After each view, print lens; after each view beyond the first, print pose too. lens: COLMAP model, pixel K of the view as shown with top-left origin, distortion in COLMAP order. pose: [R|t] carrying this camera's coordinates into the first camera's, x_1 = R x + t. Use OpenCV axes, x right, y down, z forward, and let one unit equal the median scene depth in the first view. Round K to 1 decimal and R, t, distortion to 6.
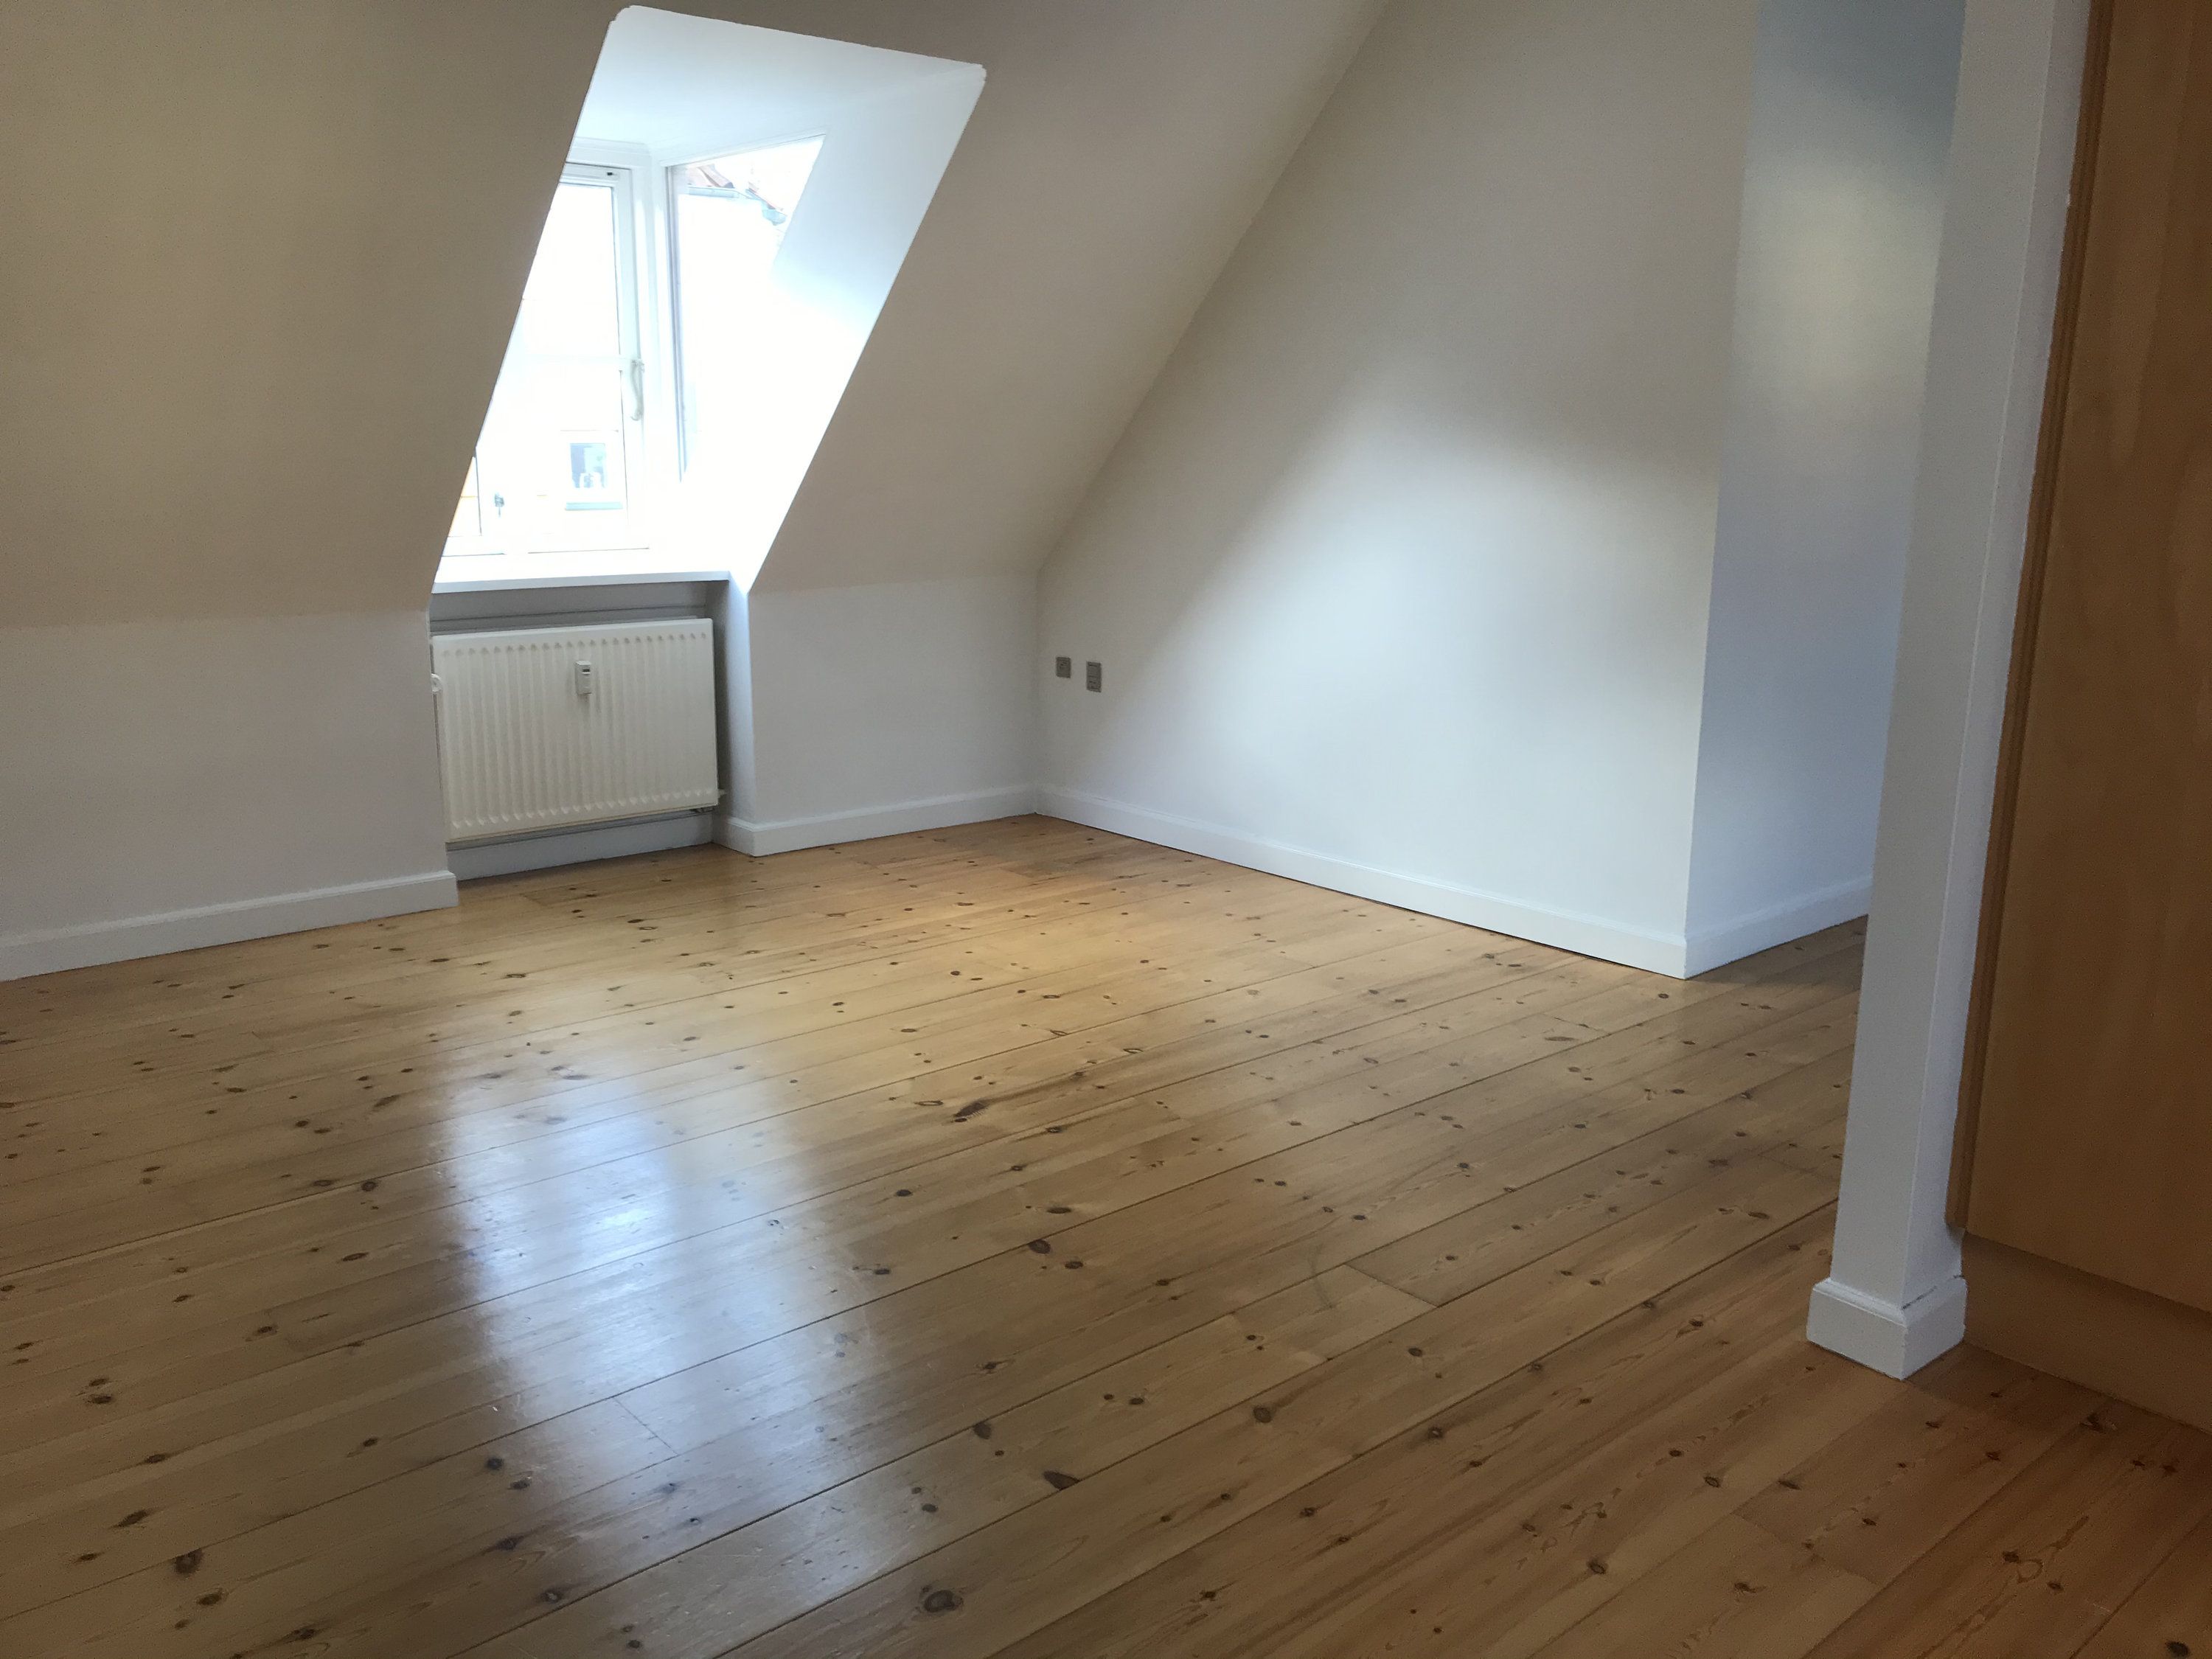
lens RADIAL K [[1813.2, 0, 1110.1], [0, 1813.2, 827.5], [0, 0, 1]] dist [0.058487, -0.006861]
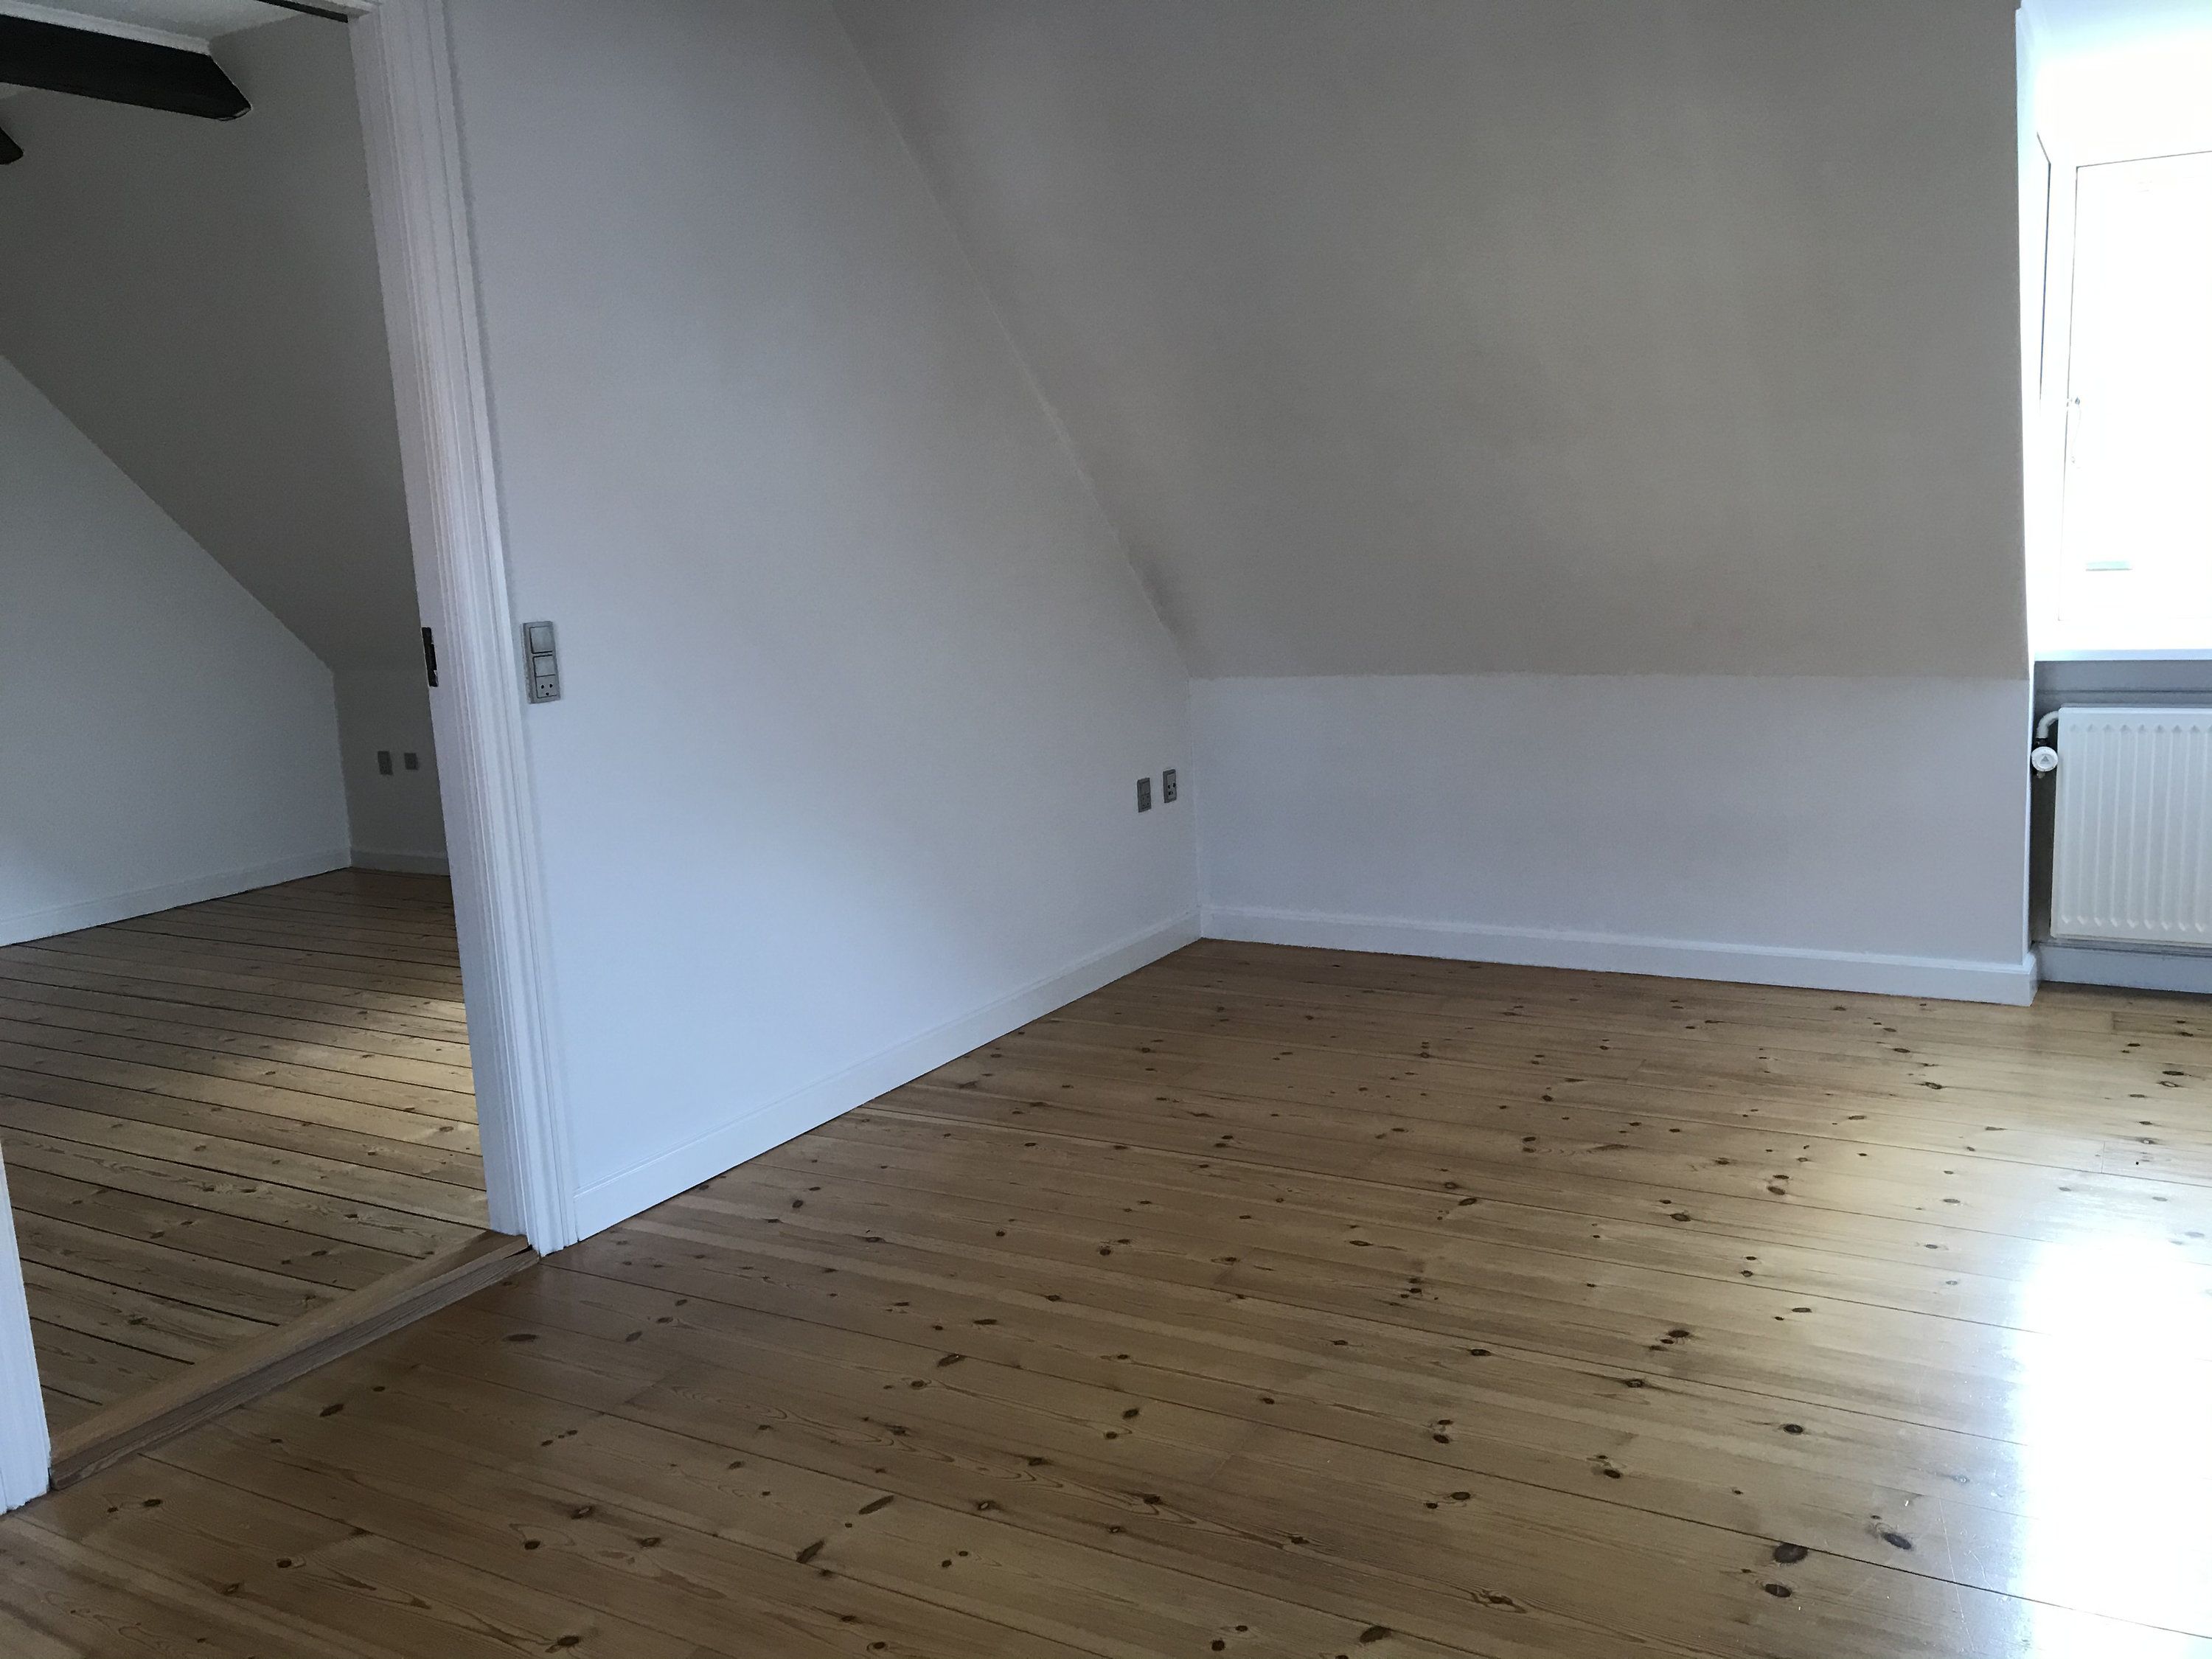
lens RADIAL K [[1813.2, 0, 1111.4], [0, 1813.2, 828.9], [0, 0, 1]] dist [0.058487, -0.006861]
pose [[0.341551, 0.139486, -0.929455, 0.342833], [-0.153576, 0.983917, 0.091224, -0.060974], [0.927231, 0.111584, 0.357480, 0.267774]]
